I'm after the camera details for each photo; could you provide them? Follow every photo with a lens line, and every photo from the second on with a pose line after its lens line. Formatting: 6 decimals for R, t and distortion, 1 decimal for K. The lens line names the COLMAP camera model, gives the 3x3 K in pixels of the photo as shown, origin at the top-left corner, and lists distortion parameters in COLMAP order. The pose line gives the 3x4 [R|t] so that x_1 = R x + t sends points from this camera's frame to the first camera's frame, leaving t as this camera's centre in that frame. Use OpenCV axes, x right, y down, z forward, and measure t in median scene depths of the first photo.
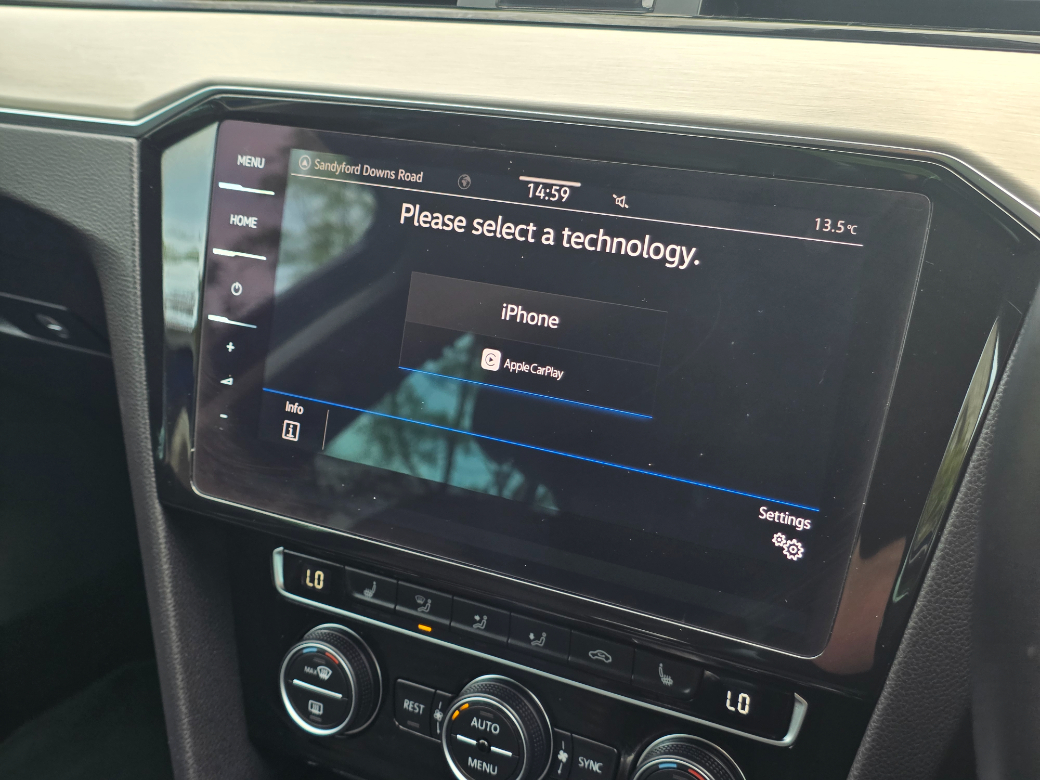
lens RADIAL K [[1289.7, 0, 520.0], [0, 1289.7, 390.0], [0, 0, 1]] dist [0.132264, -0.033638]
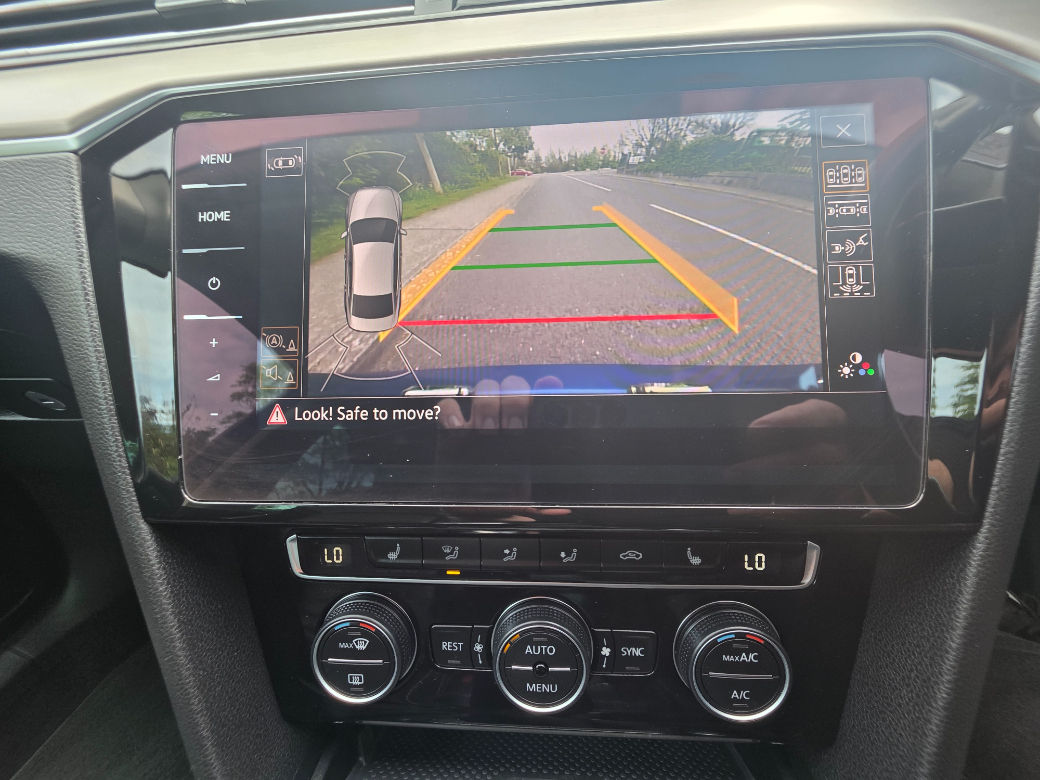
lens RADIAL K [[416.0, 0, 523.9], [0, 416.0, 389.2], [0, 0, 1]] dist [0.005645, -0.000192]
pose [[0.907475, -0.133626, 0.398288, -0.139152], [0.176953, 0.981441, -0.073901, 0.064495], [-0.381021, 0.137542, 0.914279, 0.620023]]
